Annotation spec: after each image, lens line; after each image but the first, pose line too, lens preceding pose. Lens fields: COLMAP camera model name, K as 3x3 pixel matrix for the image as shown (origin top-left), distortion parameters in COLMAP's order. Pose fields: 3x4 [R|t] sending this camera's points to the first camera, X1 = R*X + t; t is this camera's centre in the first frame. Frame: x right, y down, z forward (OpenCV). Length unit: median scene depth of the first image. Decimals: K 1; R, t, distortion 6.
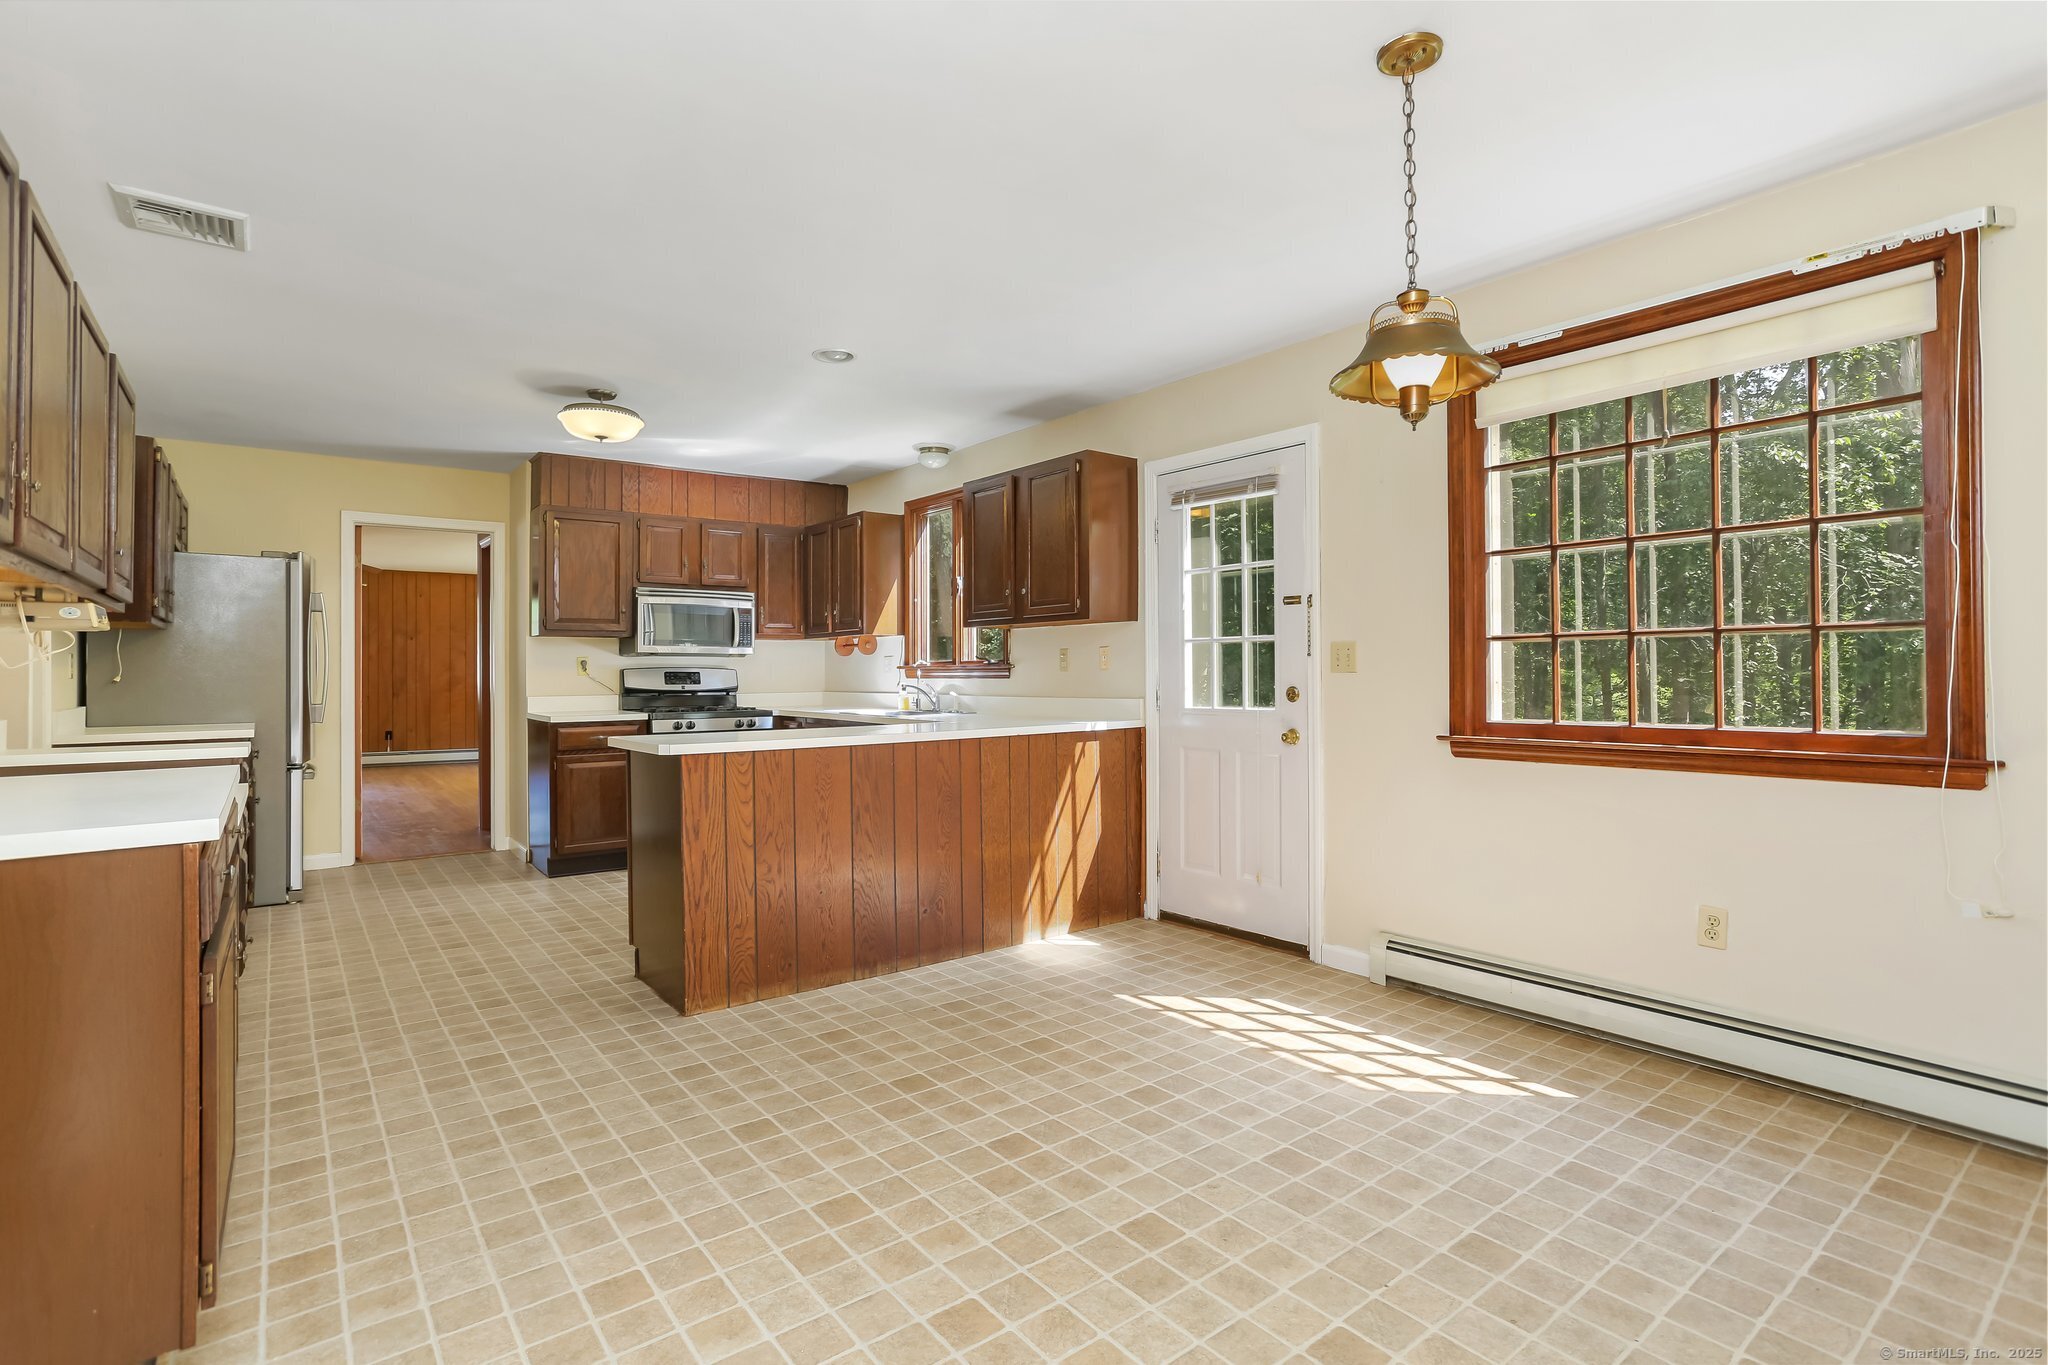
lens RADIAL K [[989.4, 0, 1023.3], [0, 989.4, 669.4], [0, 0, 1]] dist [-0.041488, 0.017713]
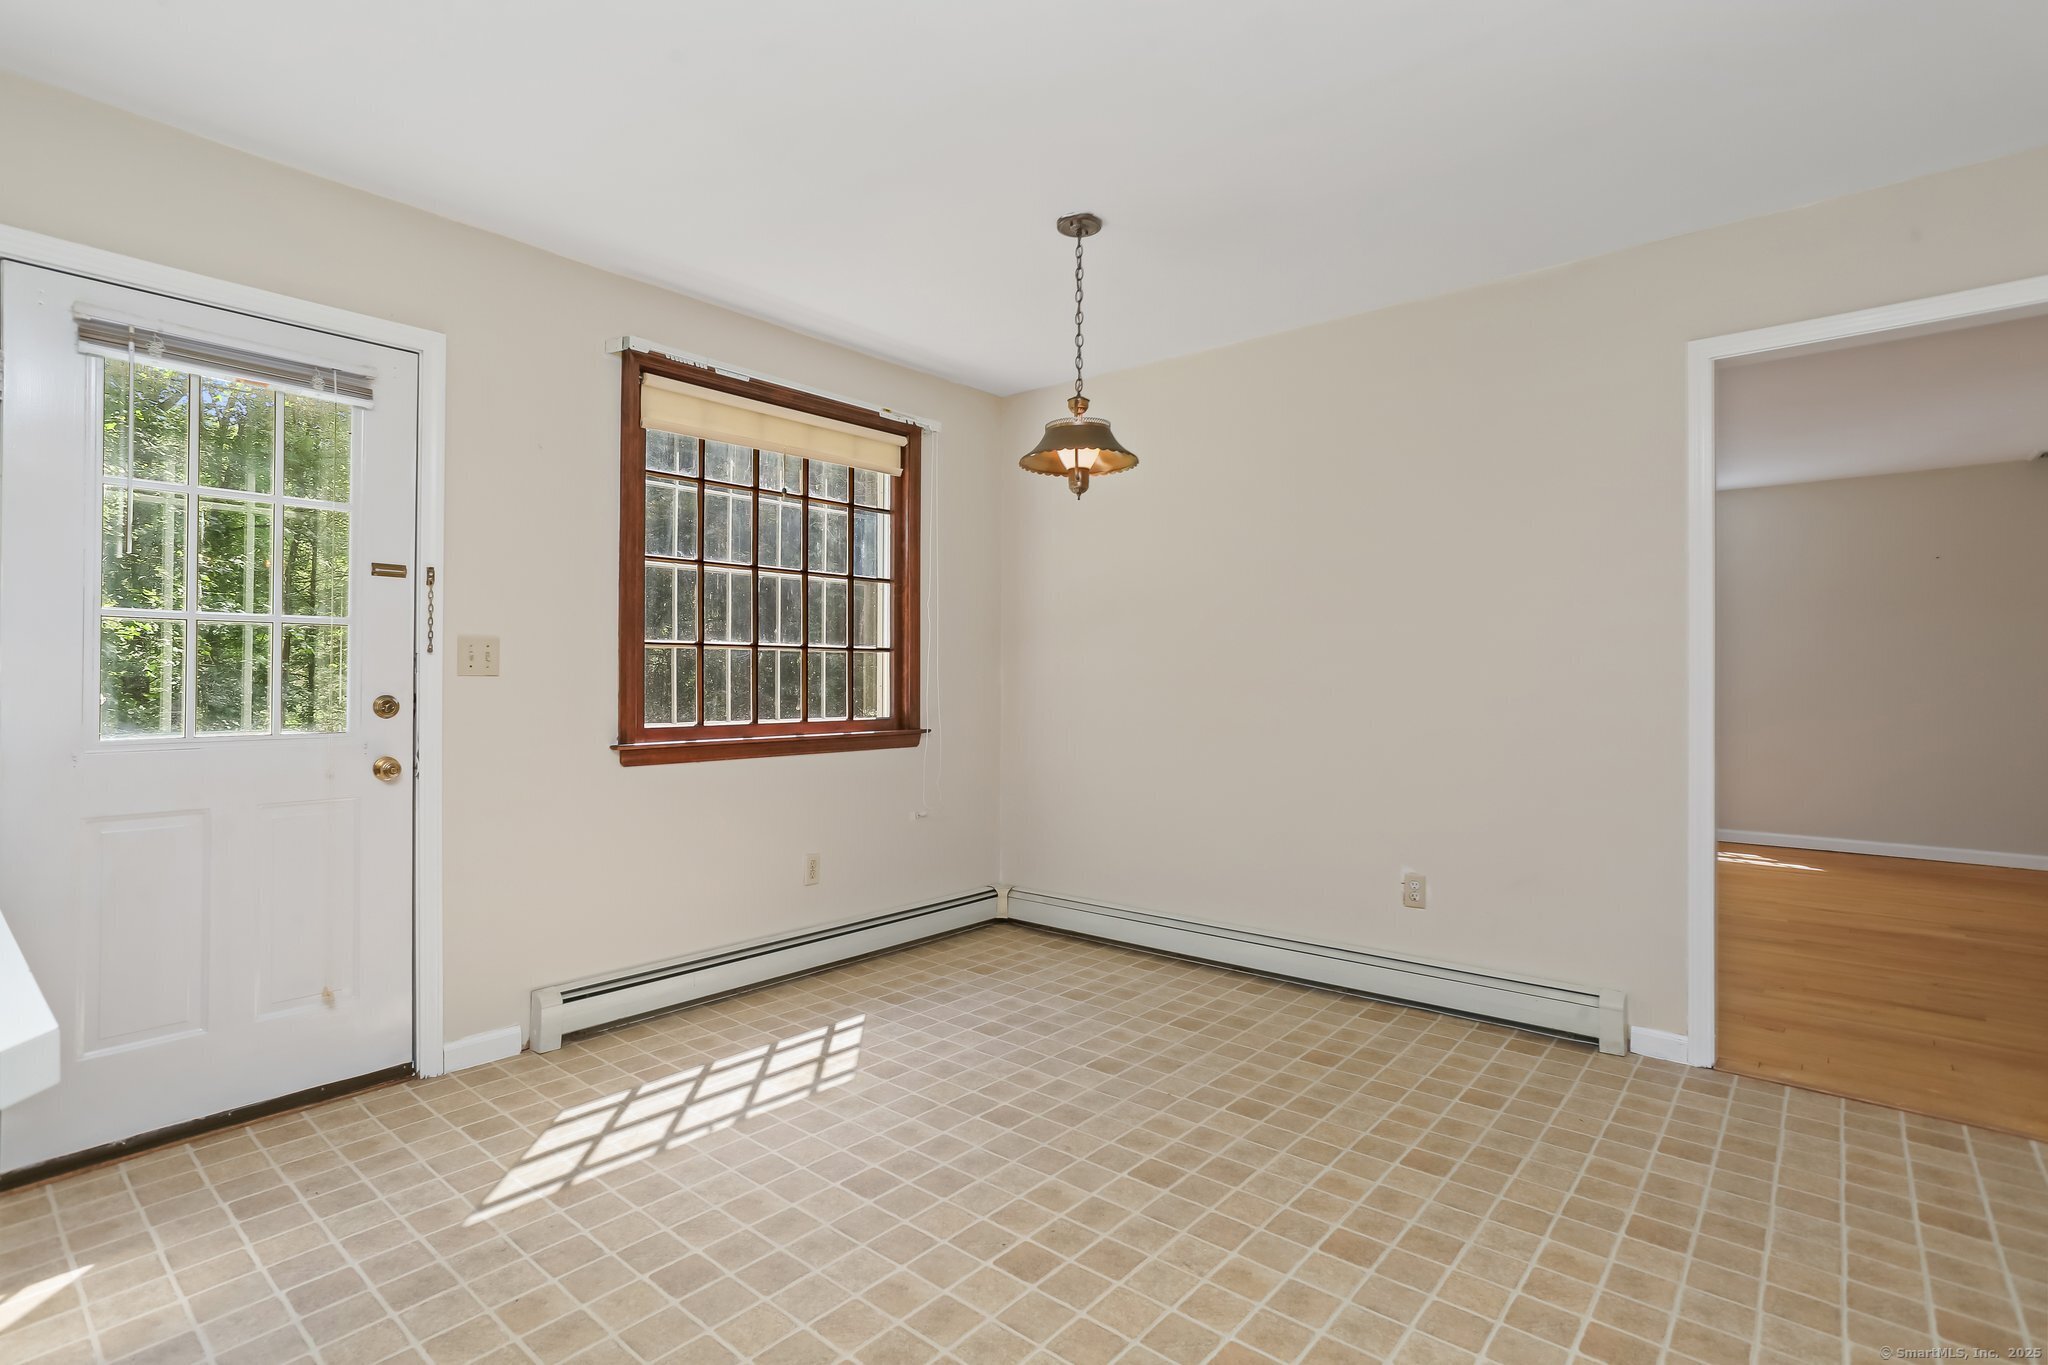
lens RADIAL K [[989.4, 0, 1012.0], [0, 989.4, 669.6], [0, 0, 1]] dist [-0.041488, 0.017713]
pose [[-0.204635, 0.014491, 0.978731, -0.490869], [-0.005270, 0.999860, -0.015905, 0.007808], [-0.978824, -0.008413, -0.204530, 0.729222]]
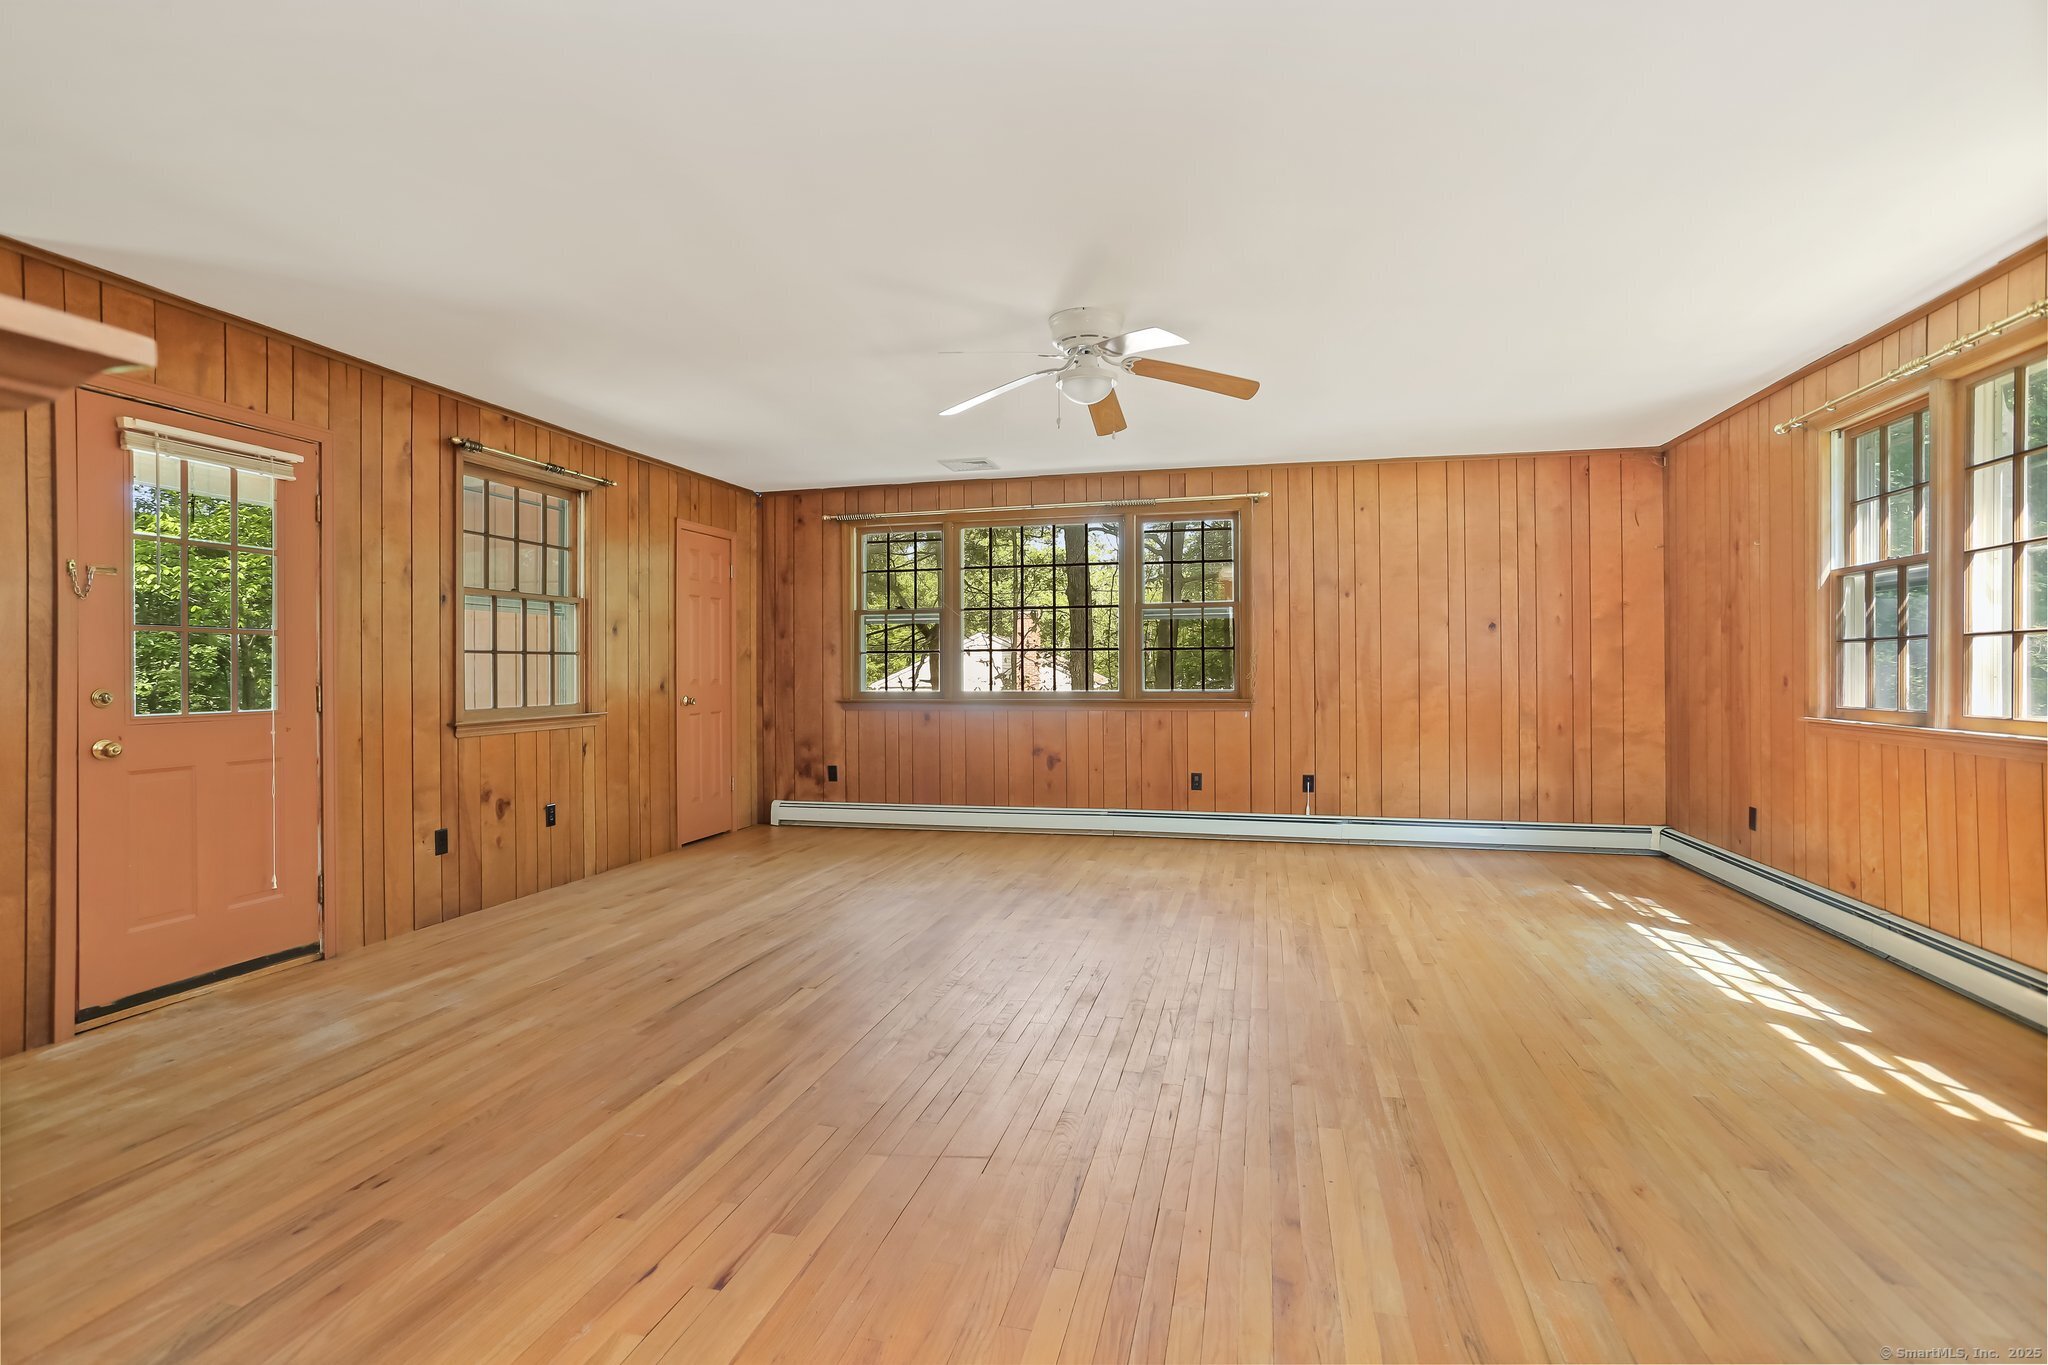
lens RADIAL K [[989.4, 0, 1022.1], [0, 989.4, 669.5], [0, 0, 1]] dist [-0.041488, 0.017713]
pose [[0.631977, -0.003351, -0.774980, -1.079404], [0.008655, 0.999959, 0.002735, 0.014250], [0.774939, -0.008436, 0.631980, 1.746060]]
